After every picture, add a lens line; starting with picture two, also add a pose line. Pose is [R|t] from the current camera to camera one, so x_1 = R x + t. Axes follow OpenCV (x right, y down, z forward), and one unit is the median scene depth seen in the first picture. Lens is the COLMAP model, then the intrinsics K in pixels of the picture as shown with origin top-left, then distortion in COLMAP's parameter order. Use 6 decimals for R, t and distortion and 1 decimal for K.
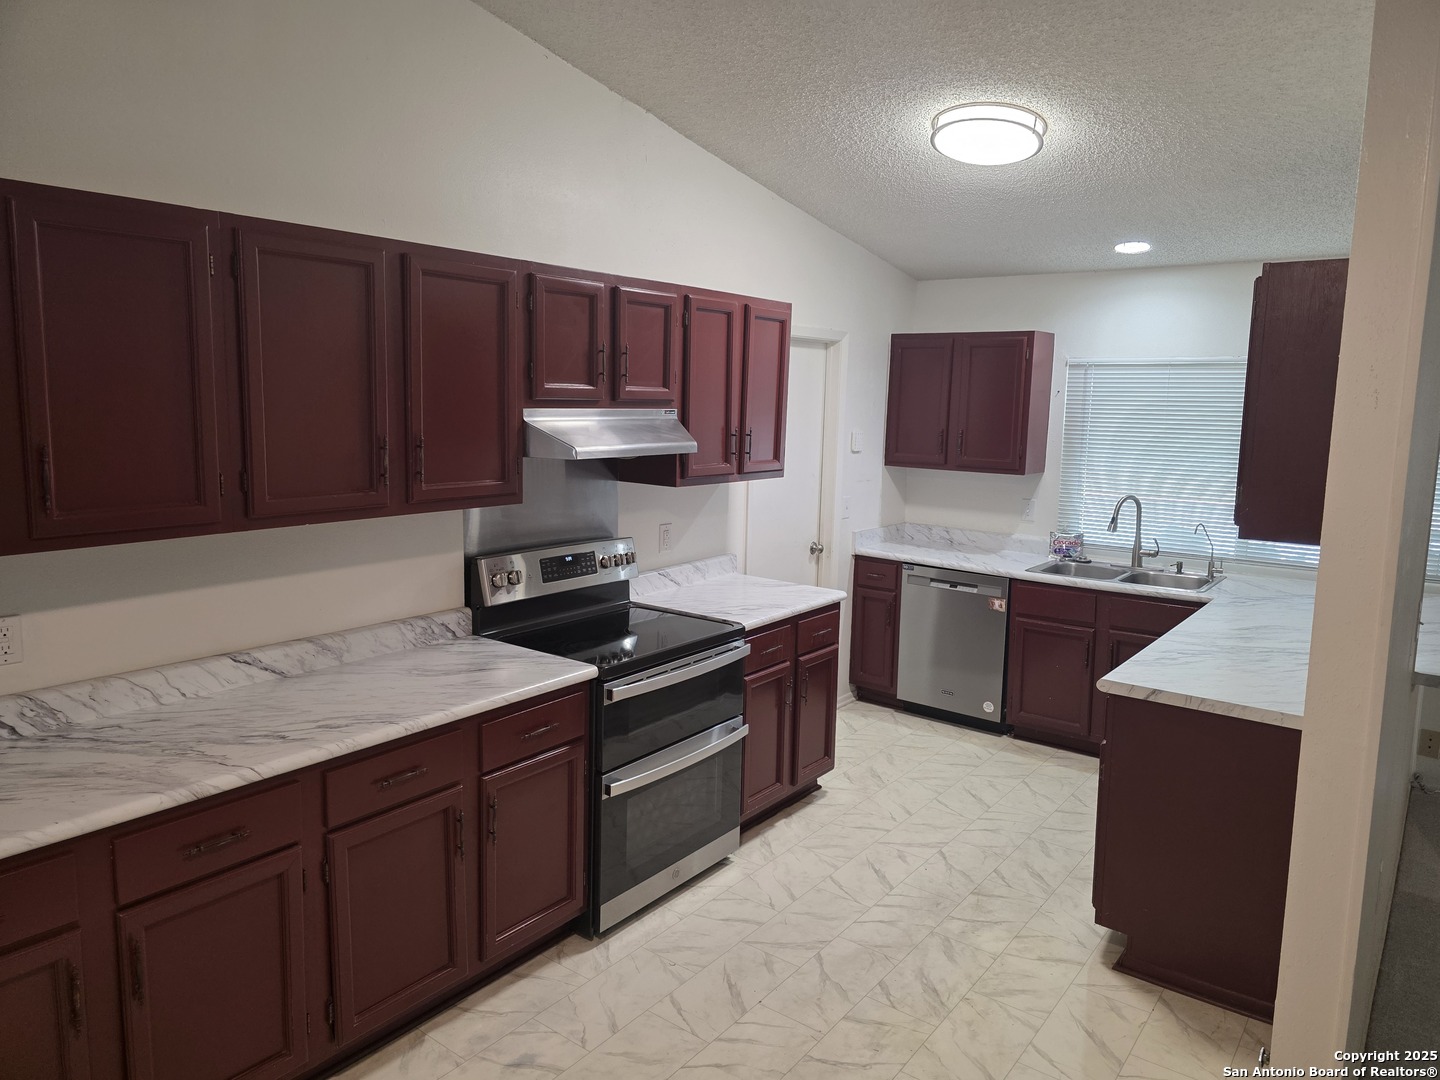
lens RADIAL K [[972.9, 0, 712.0], [0, 972.9, 509.6], [0, 0, 1]] dist [0.086903, -0.088341]
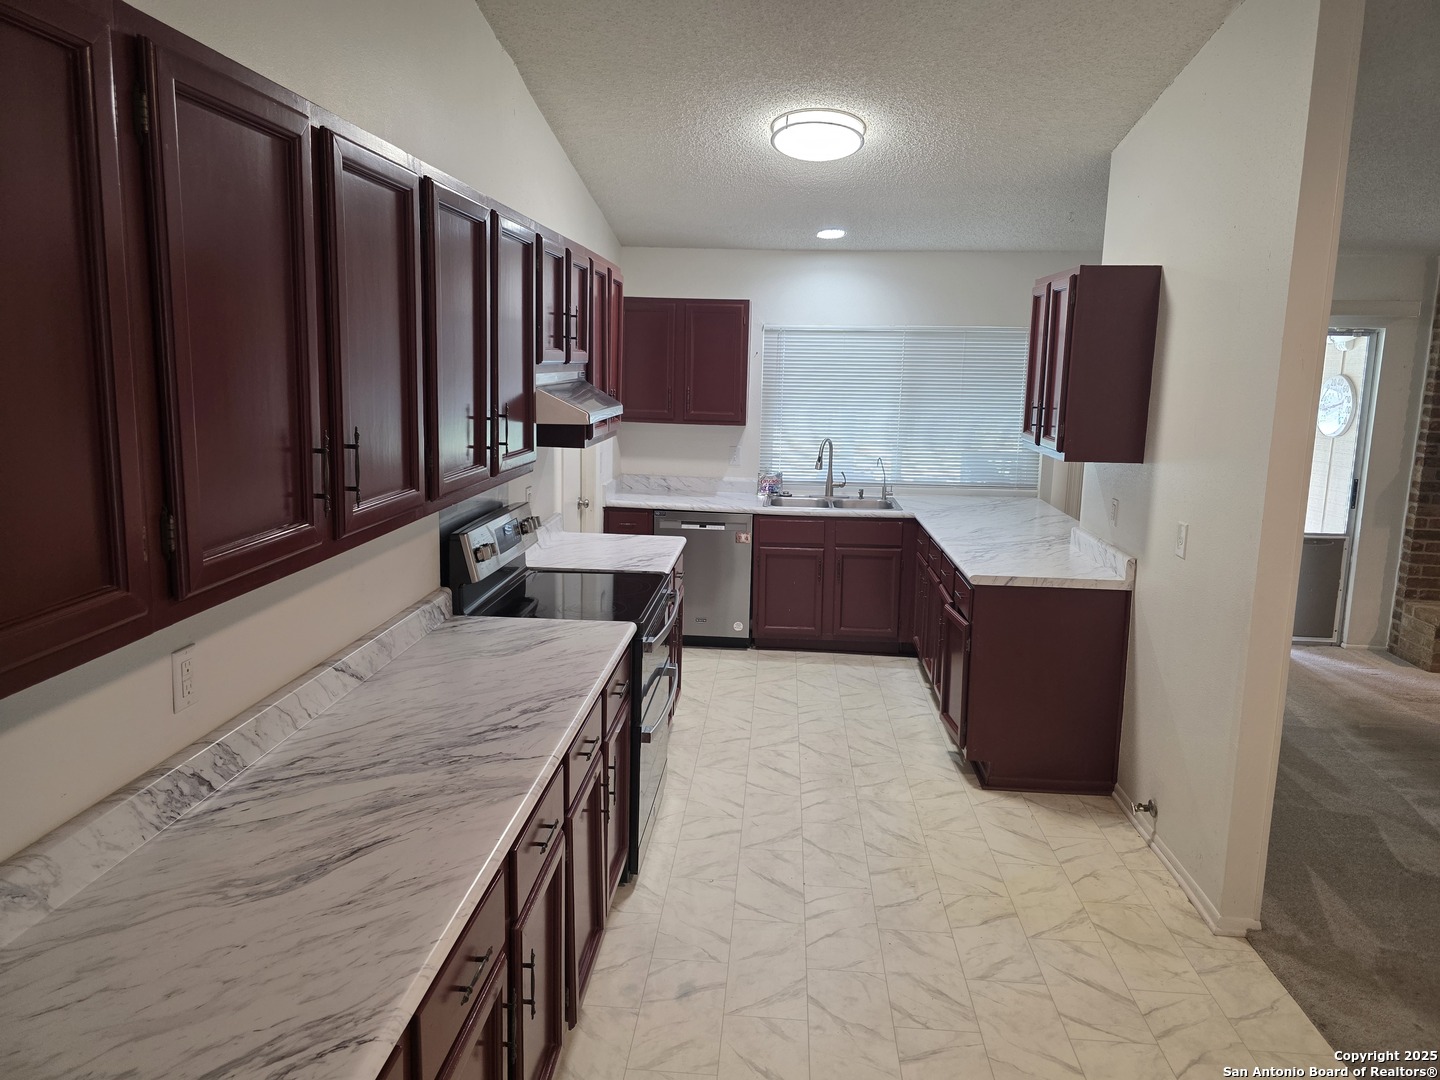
lens RADIAL K [[972.9, 0, 712.0], [0, 972.9, 509.6], [0, 0, 1]] dist [0.086903, -0.088341]
pose [[0.840059, -0.085115, 0.535776, -0.531666], [0.060491, 0.996153, 0.063406, -0.017396], [-0.539112, -0.020856, 0.841976, 0.079840]]
